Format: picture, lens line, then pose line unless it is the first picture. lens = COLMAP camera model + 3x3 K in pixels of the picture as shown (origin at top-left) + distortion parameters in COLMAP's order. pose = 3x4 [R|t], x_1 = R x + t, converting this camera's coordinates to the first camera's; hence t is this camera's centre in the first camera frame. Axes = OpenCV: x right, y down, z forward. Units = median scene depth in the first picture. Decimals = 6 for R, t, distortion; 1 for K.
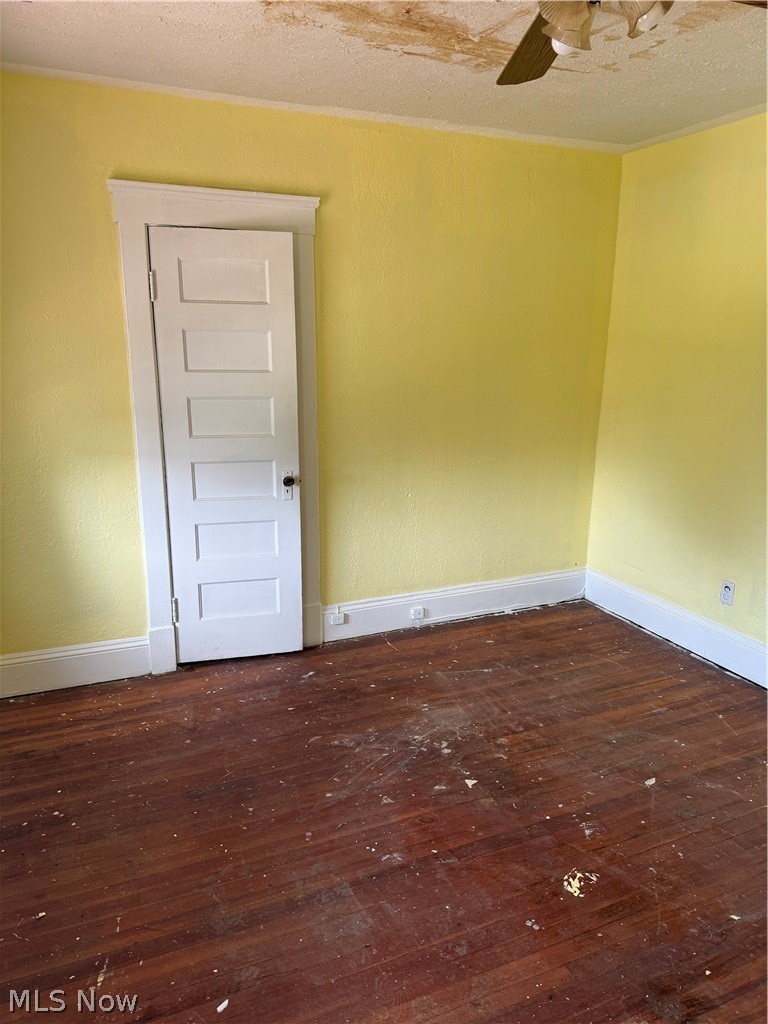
lens RADIAL K [[729.1, 0, 384.0], [0, 729.1, 512.0], [0, 0, 1]] dist [-0.005151, -0.006336]
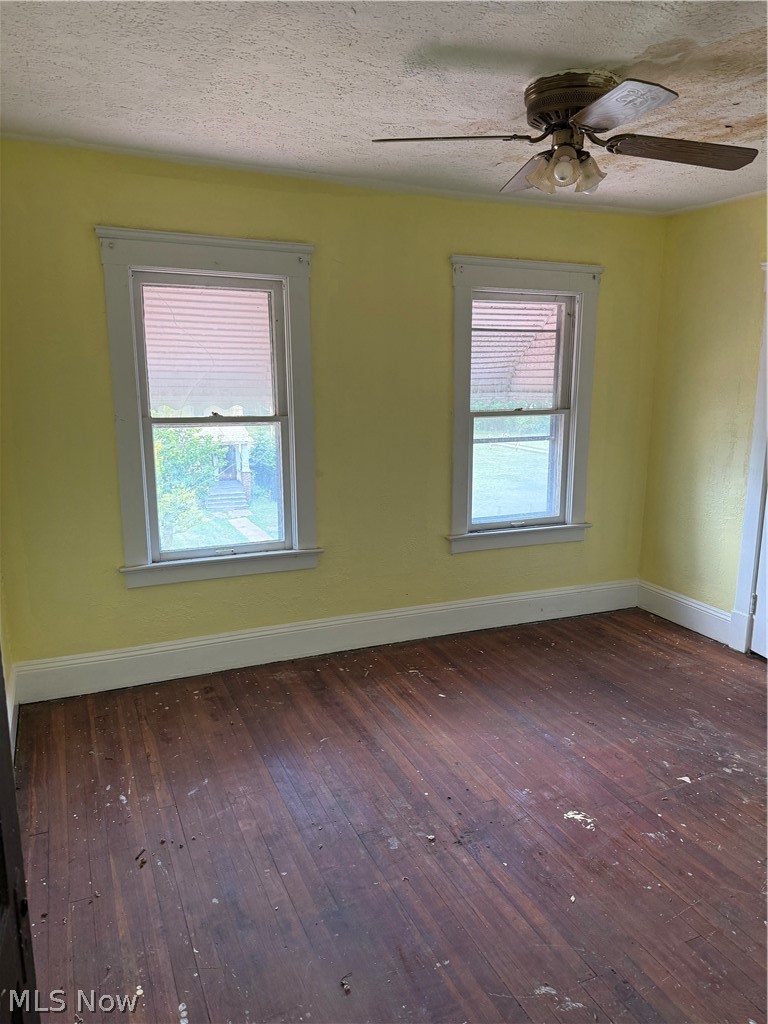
lens RADIAL K [[729.1, 0, 384.0], [0, 729.1, 512.0], [0, 0, 1]] dist [-0.005151, -0.006336]
pose [[0.001290, 0.194592, -0.980883, 1.026669], [-0.243456, 0.951432, 0.188429, -0.106621], [0.969911, 0.238559, 0.048602, 0.360098]]
